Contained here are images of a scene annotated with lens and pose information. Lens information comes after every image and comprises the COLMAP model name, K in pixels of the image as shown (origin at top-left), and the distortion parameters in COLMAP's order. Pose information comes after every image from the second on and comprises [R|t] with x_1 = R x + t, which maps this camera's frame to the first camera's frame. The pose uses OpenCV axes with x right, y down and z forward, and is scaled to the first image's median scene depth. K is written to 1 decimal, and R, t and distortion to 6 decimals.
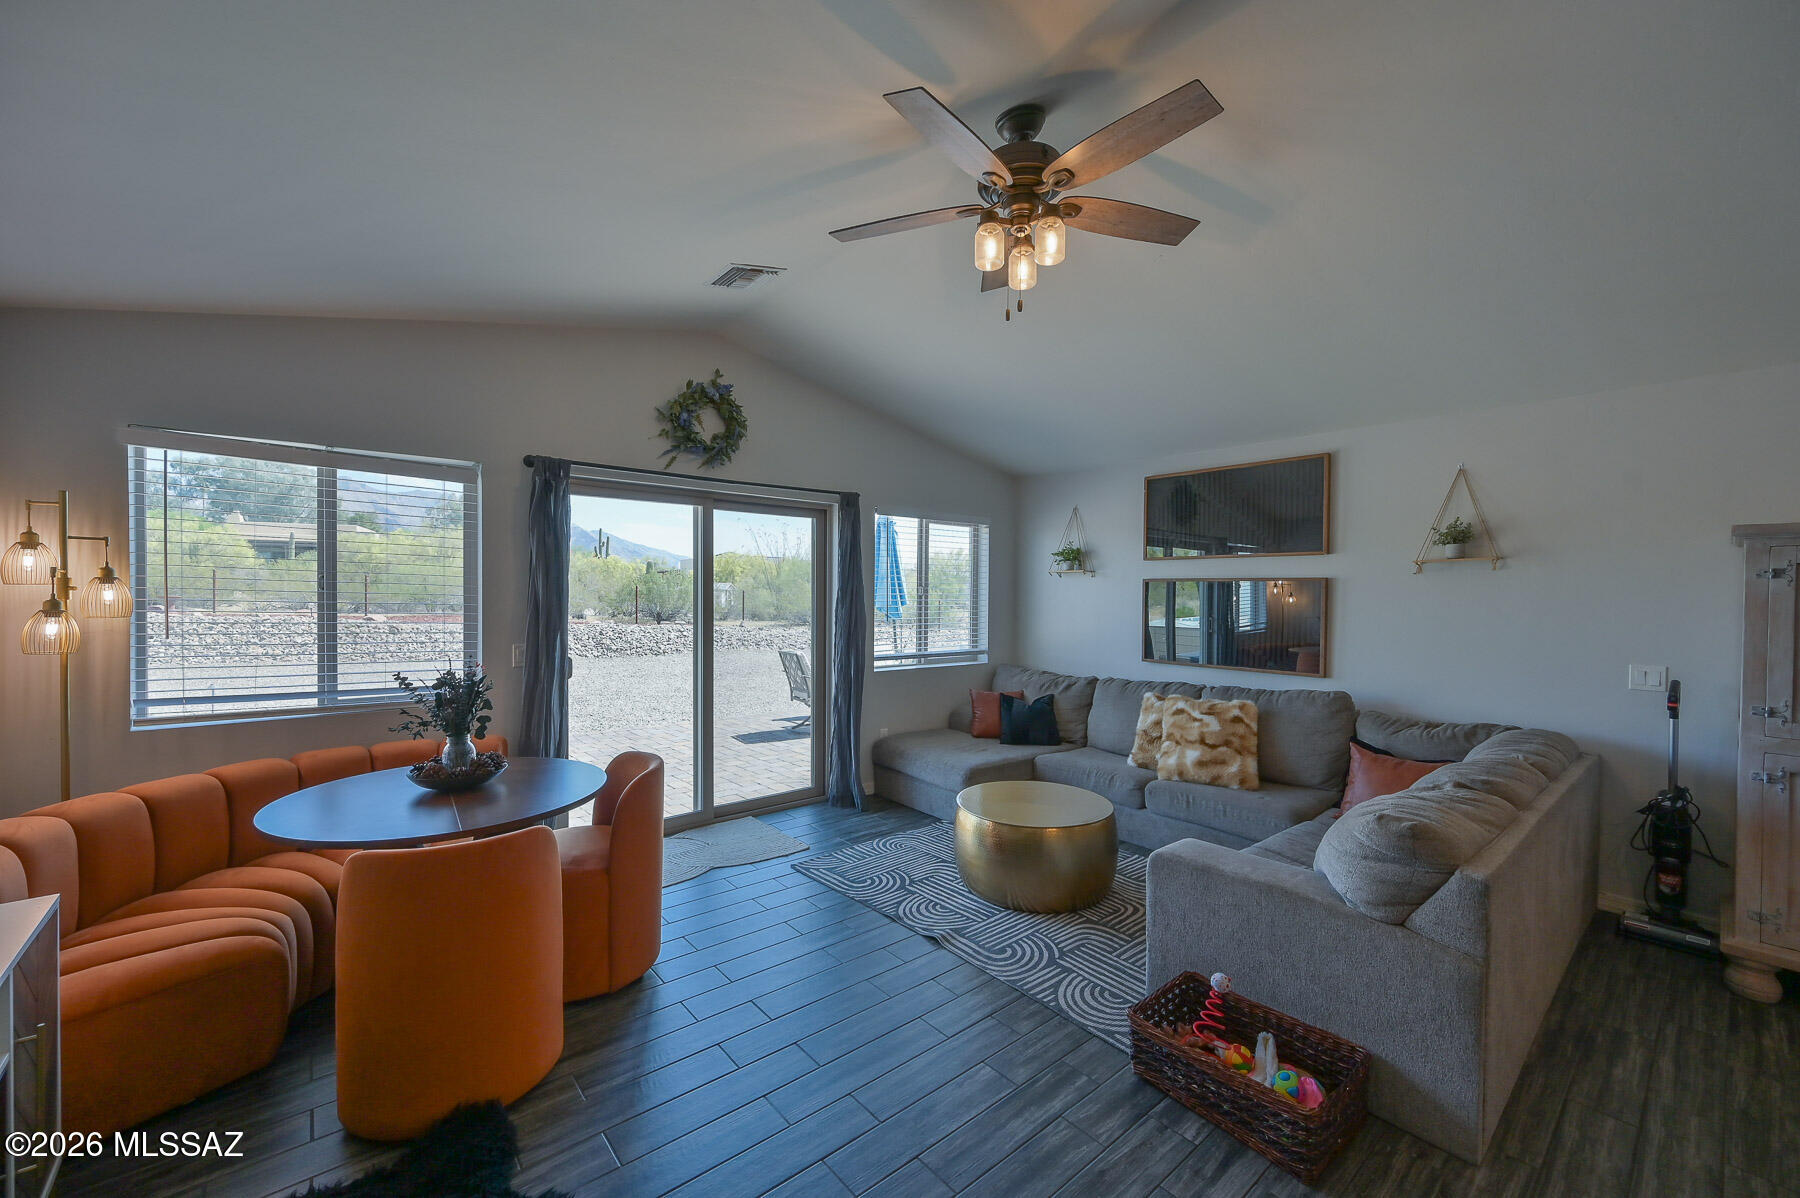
lens RADIAL K [[707.0, 0, 899.9], [0, 707.0, 603.5], [0, 0, 1]] dist [-0.002211, 0.000211]
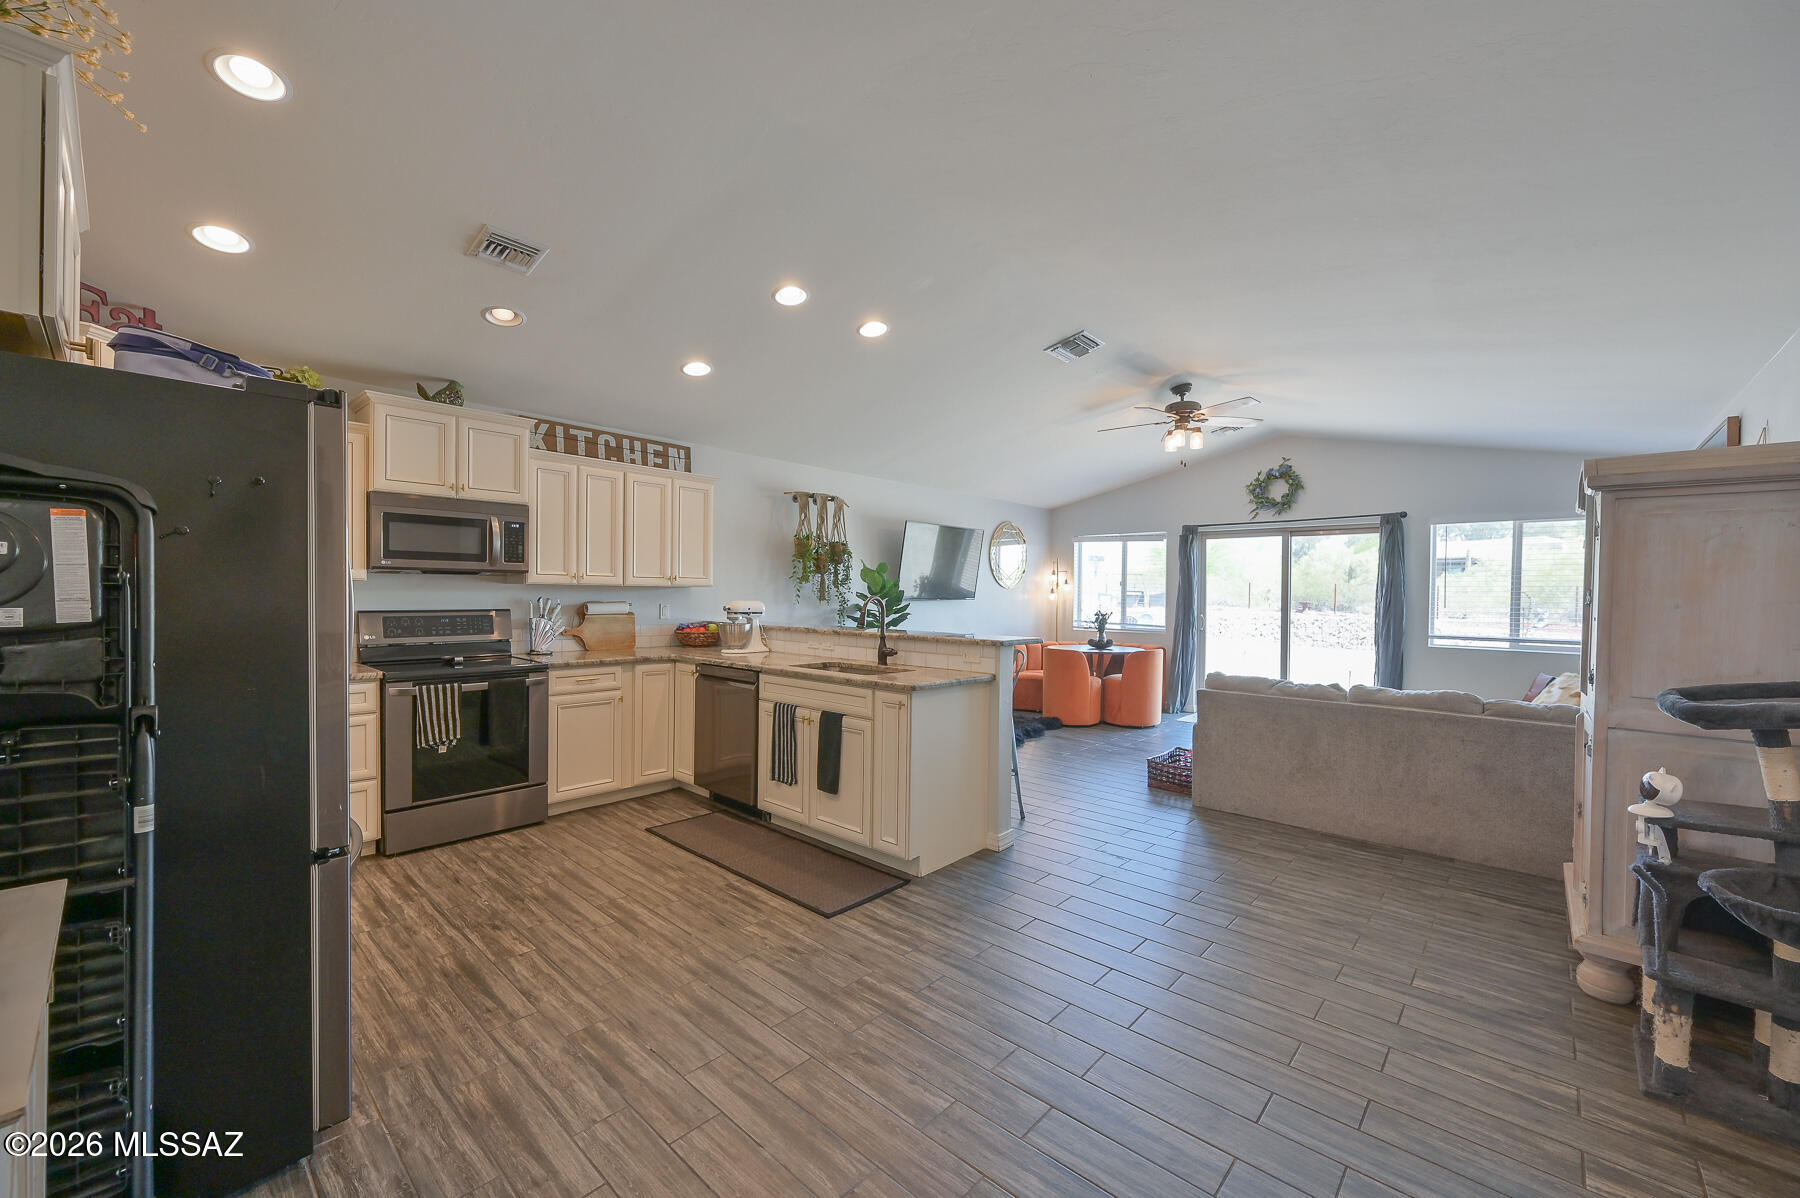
lens RADIAL K [[707.0, 0, 899.9], [0, 707.0, 603.5], [0, 0, 1]] dist [-0.002211, 0.000211]
pose [[0.131379, 0.005177, -0.991319, 1.388895], [-0.025296, 0.999678, 0.001868, 0.049570], [0.991009, 0.024831, 0.131467, -0.158789]]
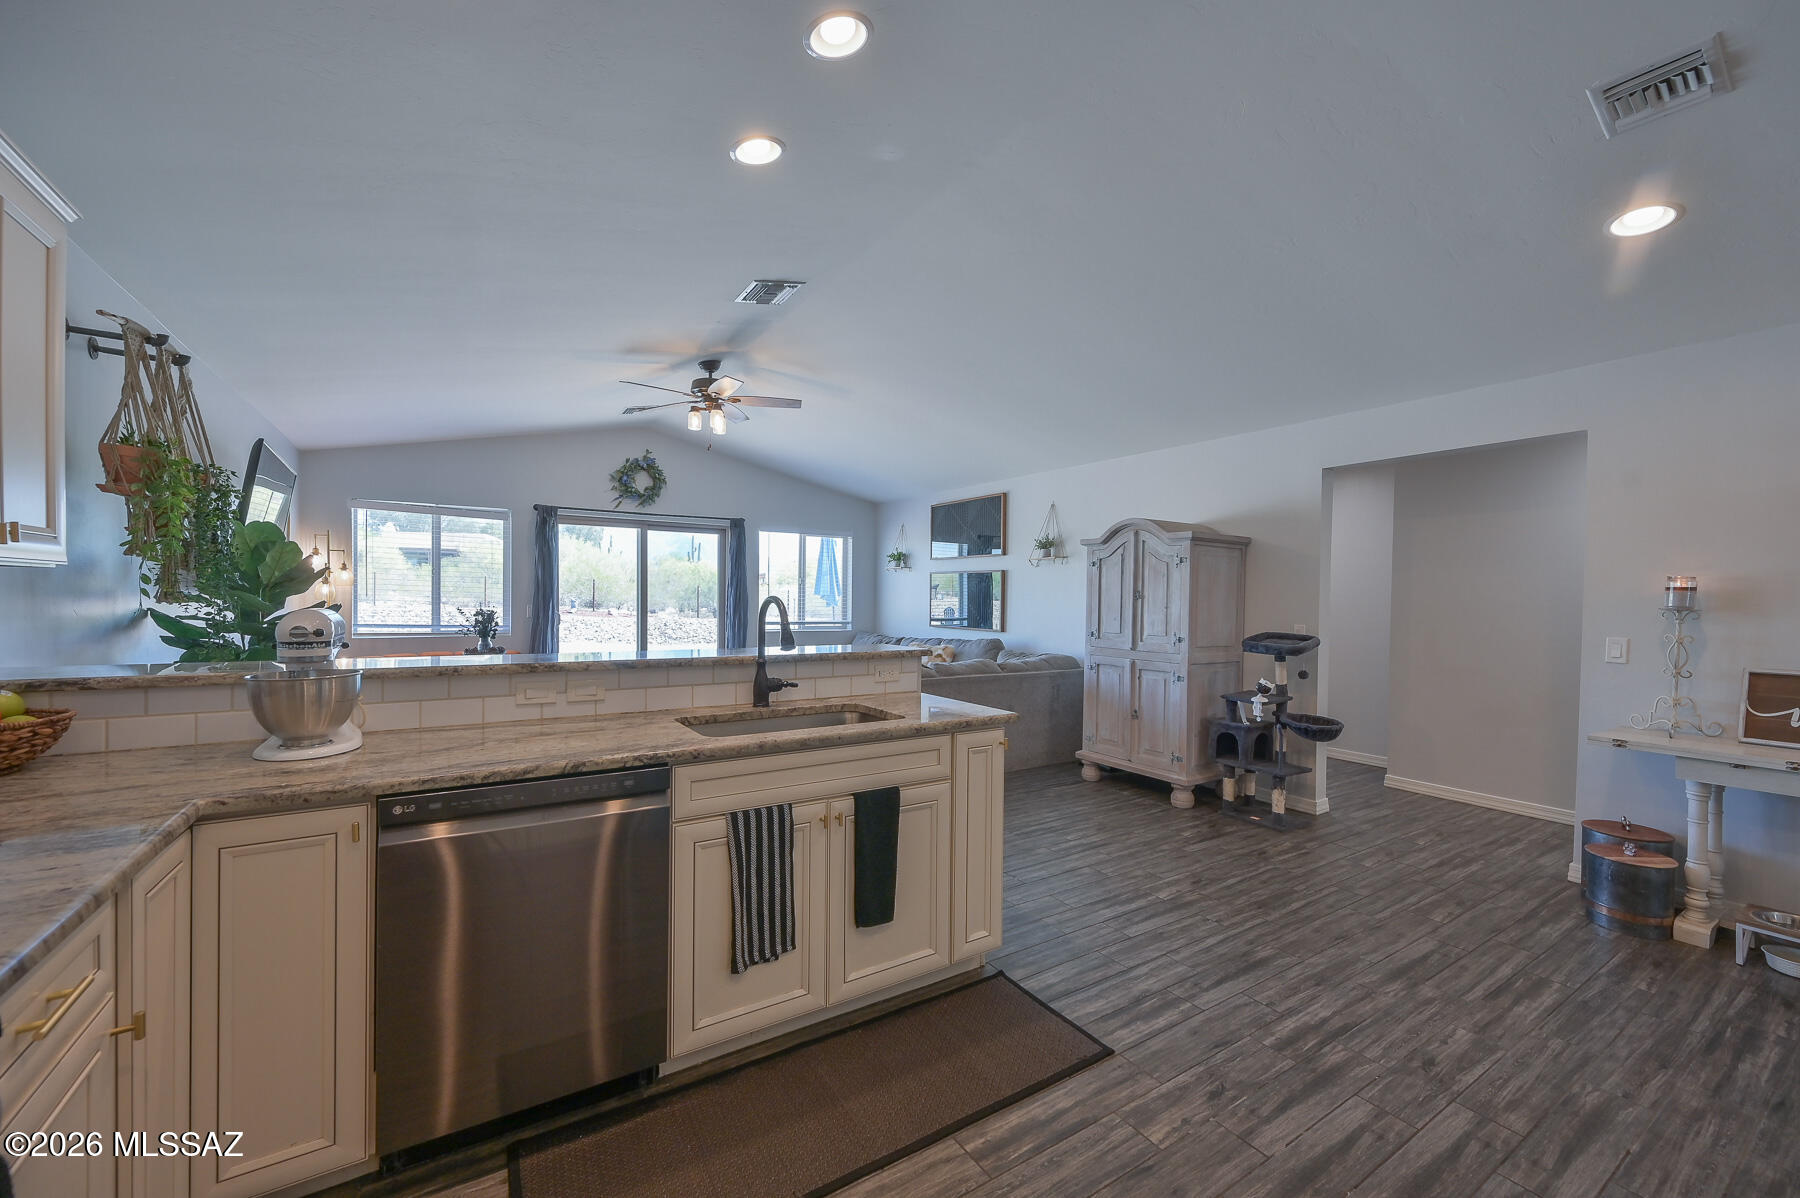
lens RADIAL K [[707.0, 0, 899.9], [0, 707.0, 603.5], [0, 0, 1]] dist [-0.002211, 0.000211]
pose [[0.991740, 0.004895, -0.128170, 0.595043], [-0.005606, 0.999971, -0.005192, 0.050757], [0.128141, 0.005868, 0.991739, -0.647815]]
